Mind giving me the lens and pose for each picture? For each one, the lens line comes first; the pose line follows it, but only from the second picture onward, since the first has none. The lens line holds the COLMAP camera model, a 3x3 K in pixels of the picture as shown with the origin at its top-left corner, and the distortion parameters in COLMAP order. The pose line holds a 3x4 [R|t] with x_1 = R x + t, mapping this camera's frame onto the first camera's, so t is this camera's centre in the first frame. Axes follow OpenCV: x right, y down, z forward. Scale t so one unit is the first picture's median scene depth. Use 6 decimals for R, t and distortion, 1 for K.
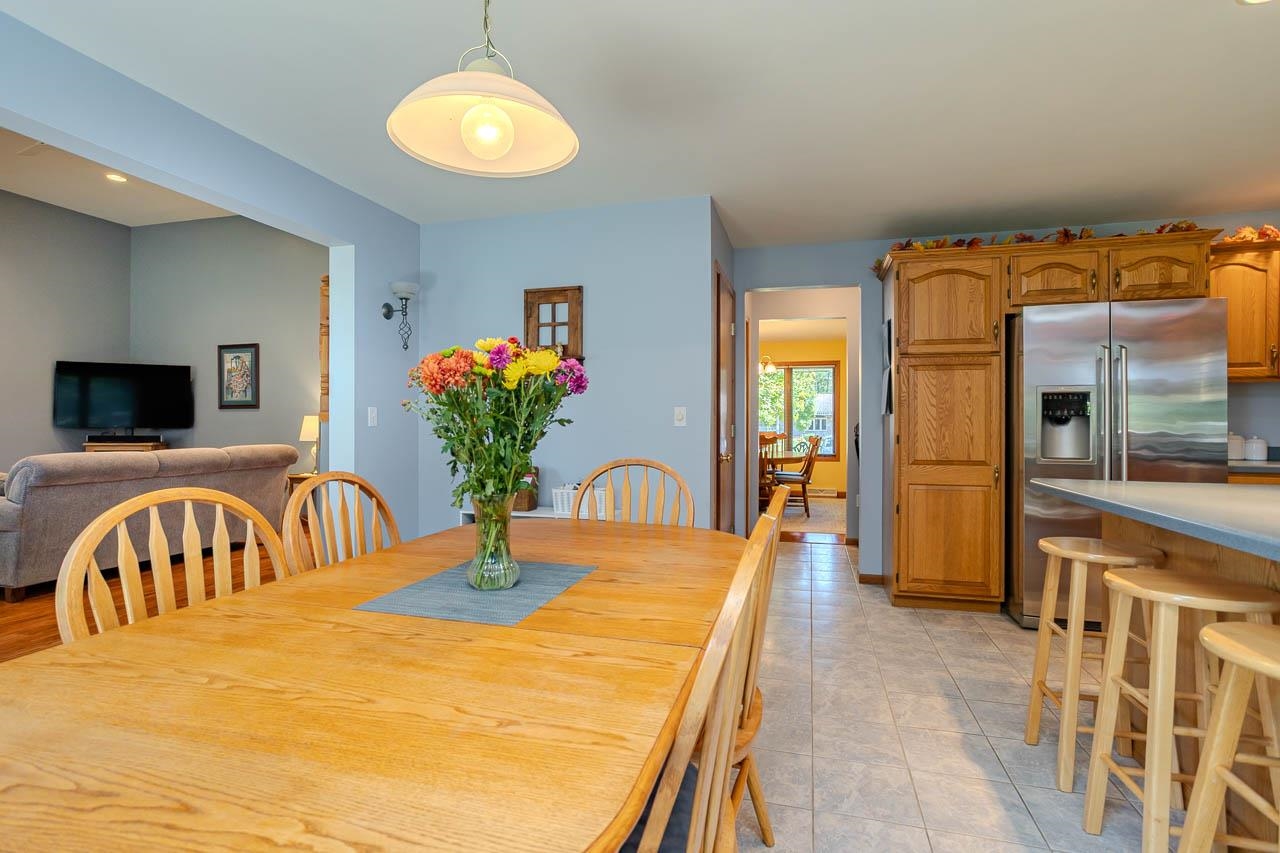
lens RADIAL K [[619.0, 0, 637.5], [0, 619.0, 423.3], [0, 0, 1]] dist [-0.043539, 0.031159]
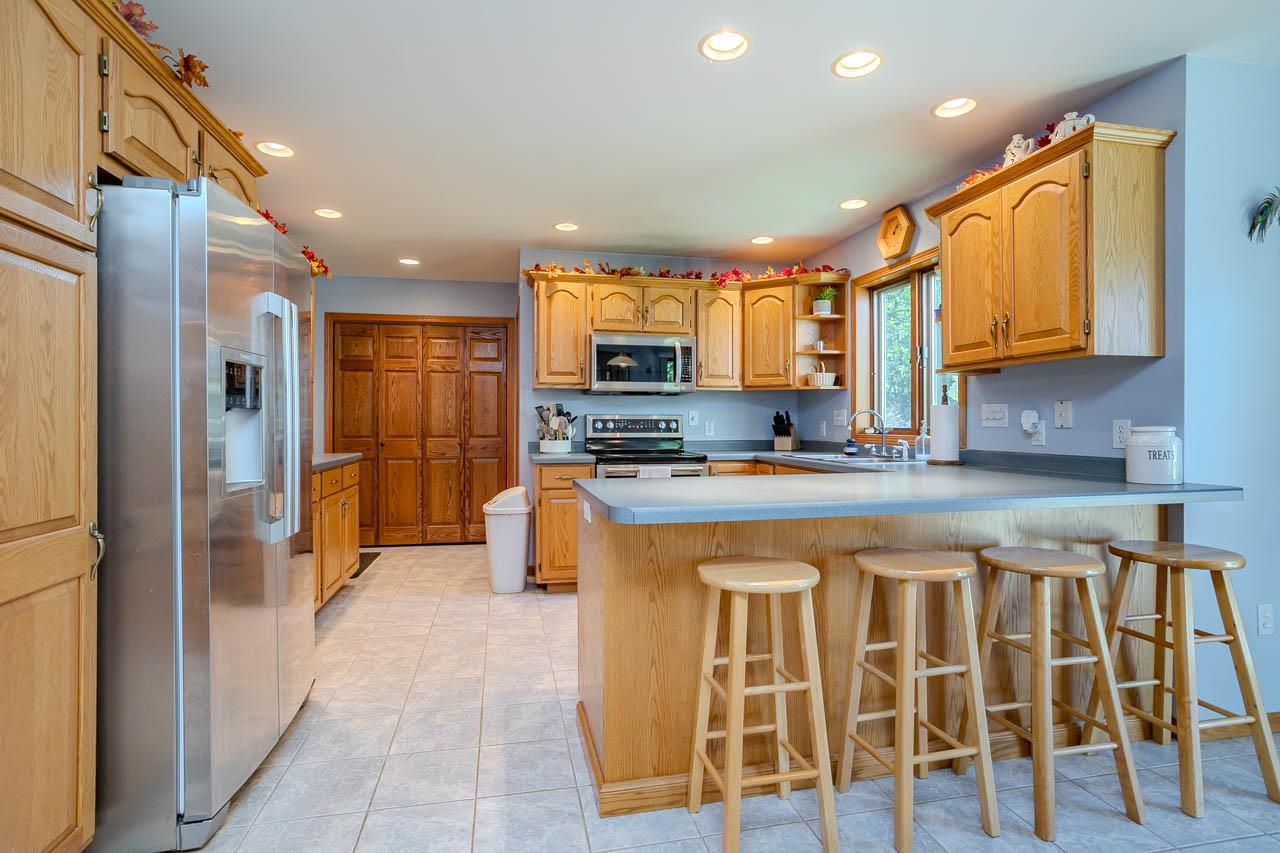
lens RADIAL K [[619.0, 0, 637.5], [0, 619.0, 423.3], [0, 0, 1]] dist [-0.043539, 0.031159]
pose [[-0.475537, 0.000293, 0.879696, 0.043417], [0.009951, 0.999938, 0.005046, 0.003224], [-0.879639, 0.011153, -0.475510, 0.862981]]
